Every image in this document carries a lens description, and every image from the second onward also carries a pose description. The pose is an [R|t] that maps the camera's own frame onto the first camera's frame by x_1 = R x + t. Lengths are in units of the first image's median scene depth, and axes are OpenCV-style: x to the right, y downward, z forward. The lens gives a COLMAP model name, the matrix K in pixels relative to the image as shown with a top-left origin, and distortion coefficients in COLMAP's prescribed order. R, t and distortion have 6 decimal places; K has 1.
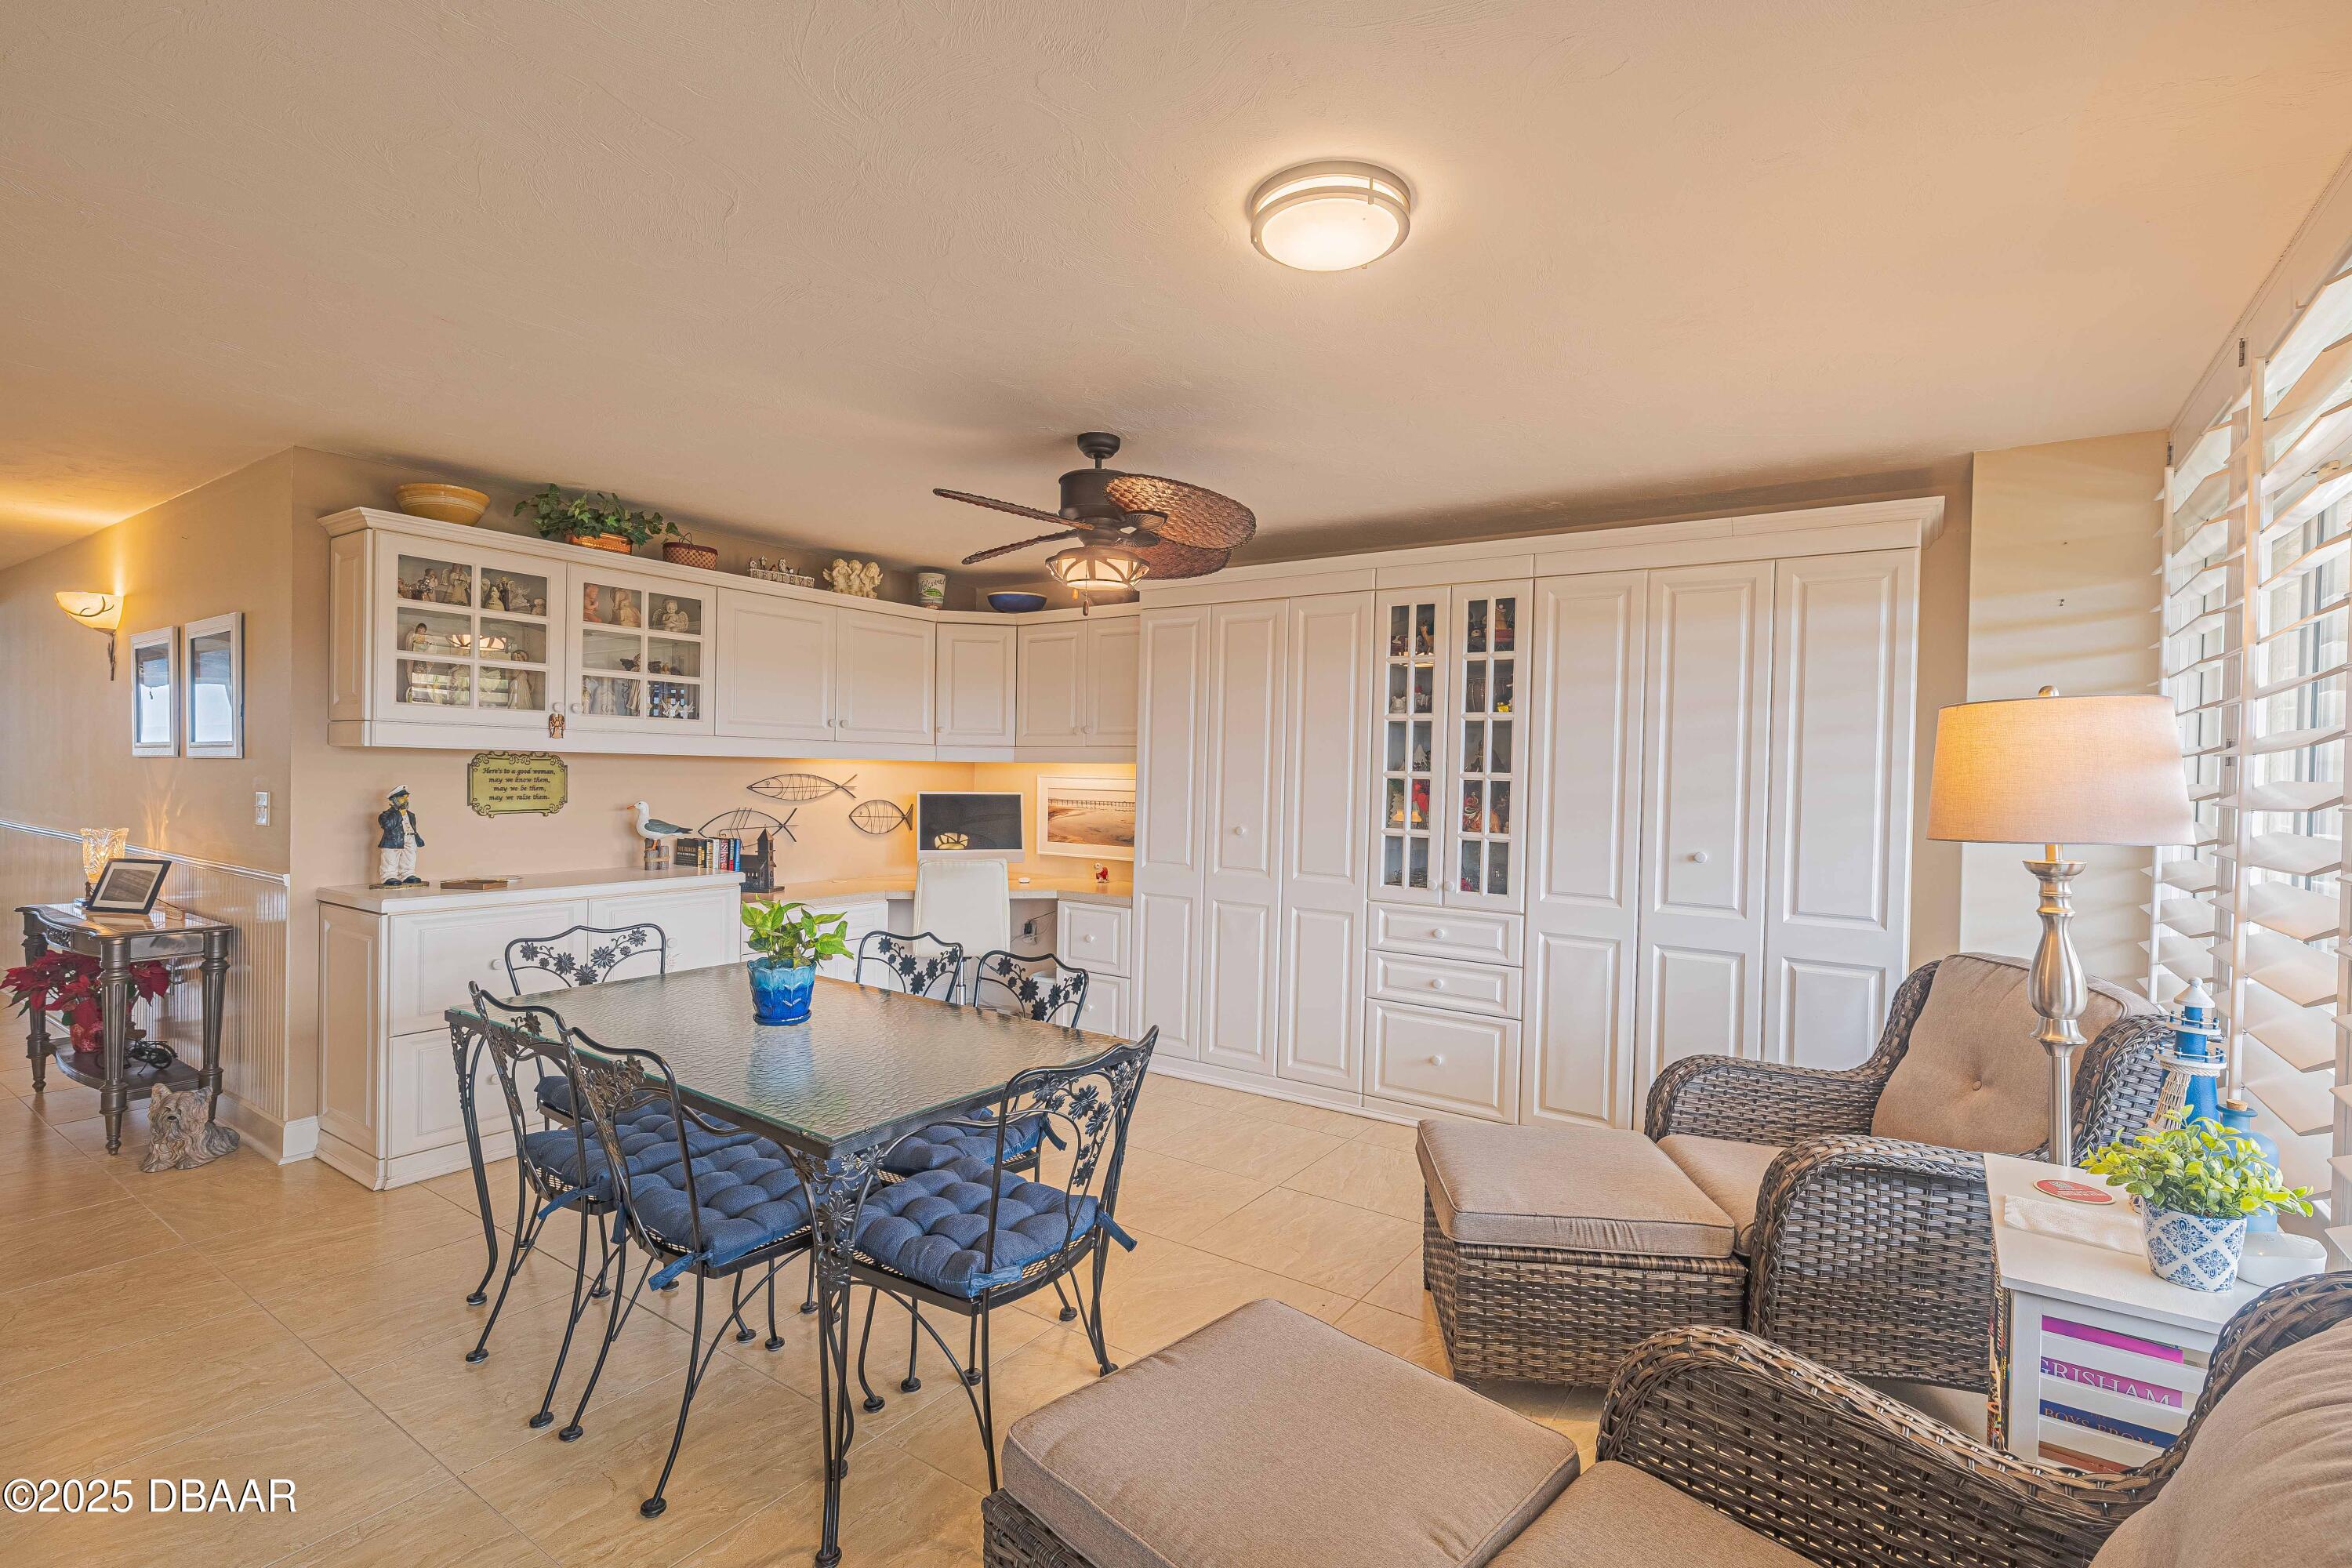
lens RADIAL K [[1179.8, 0, 1202.7], [0, 1179.8, 782.1], [0, 0, 1]] dist [0.038823, -0.000139]
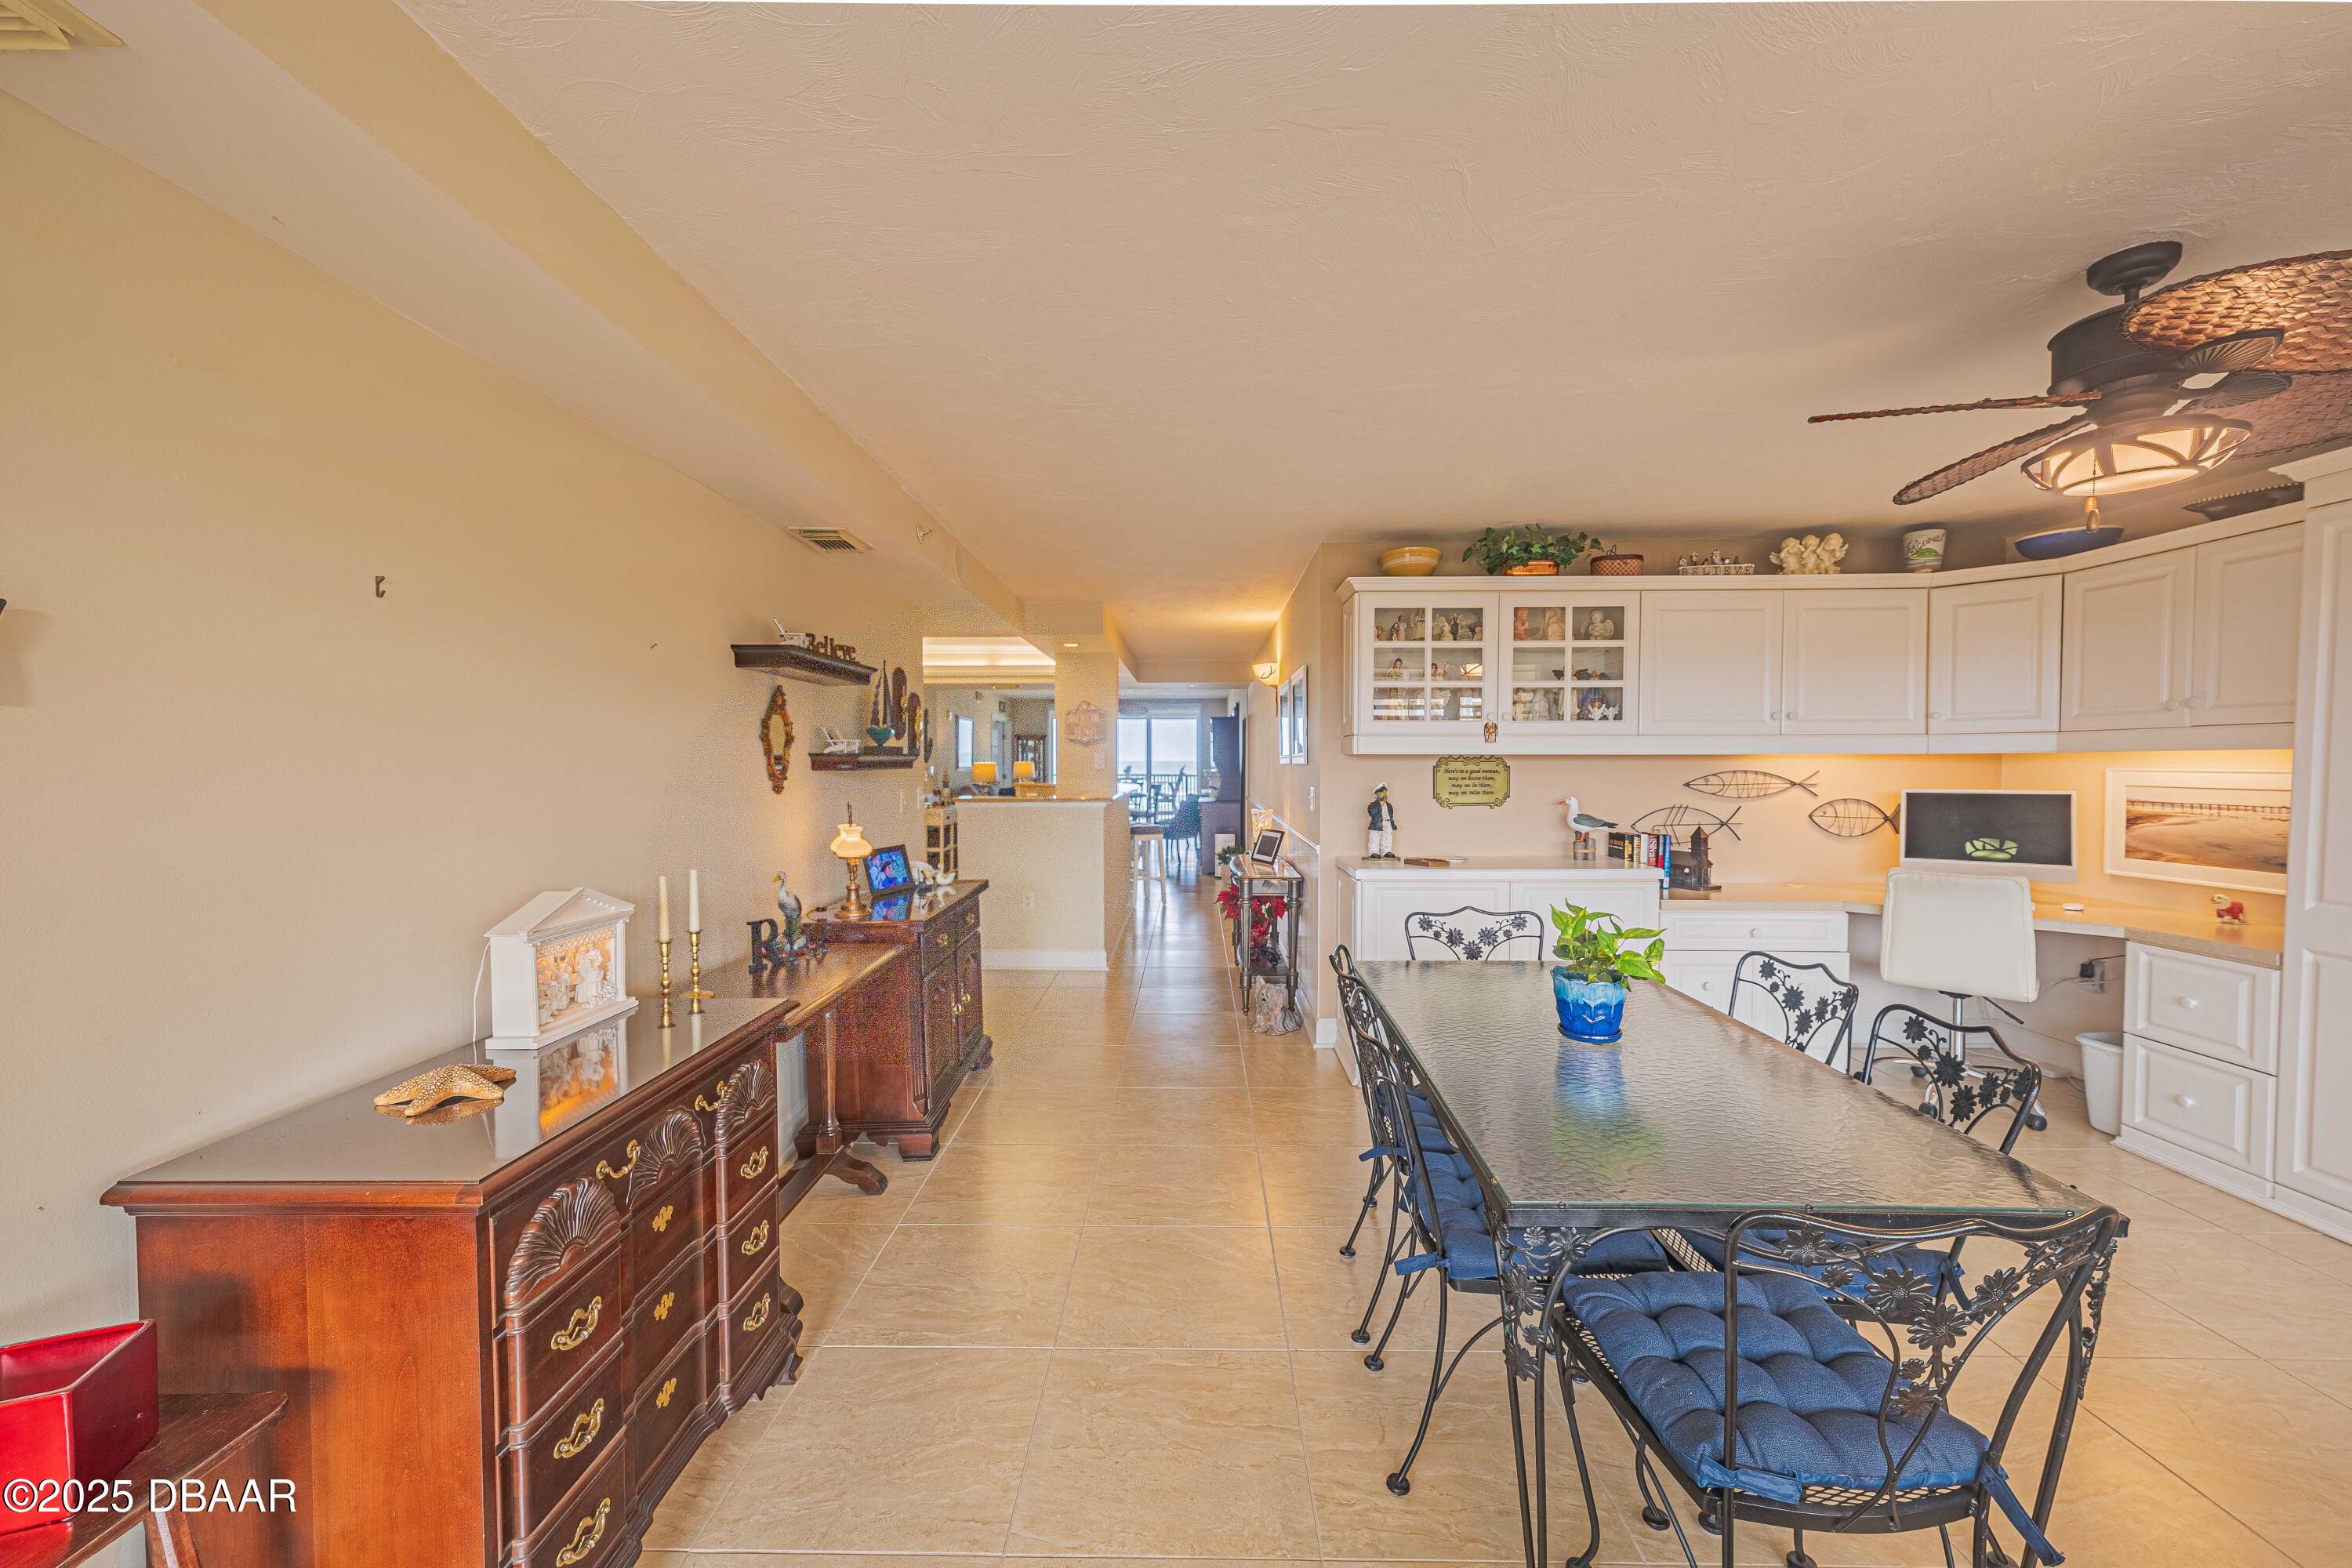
lens RADIAL K [[937.5, 0, 1129.0], [0, 937.5, 789.1], [0, 0, 1]] dist [0.011105, -0.001277]
pose [[0.528079, 0.005919, -0.849174, 0.056869], [0.004690, 0.999940, 0.009886, -0.002144], [0.849182, -0.009204, 0.528020, 0.204122]]
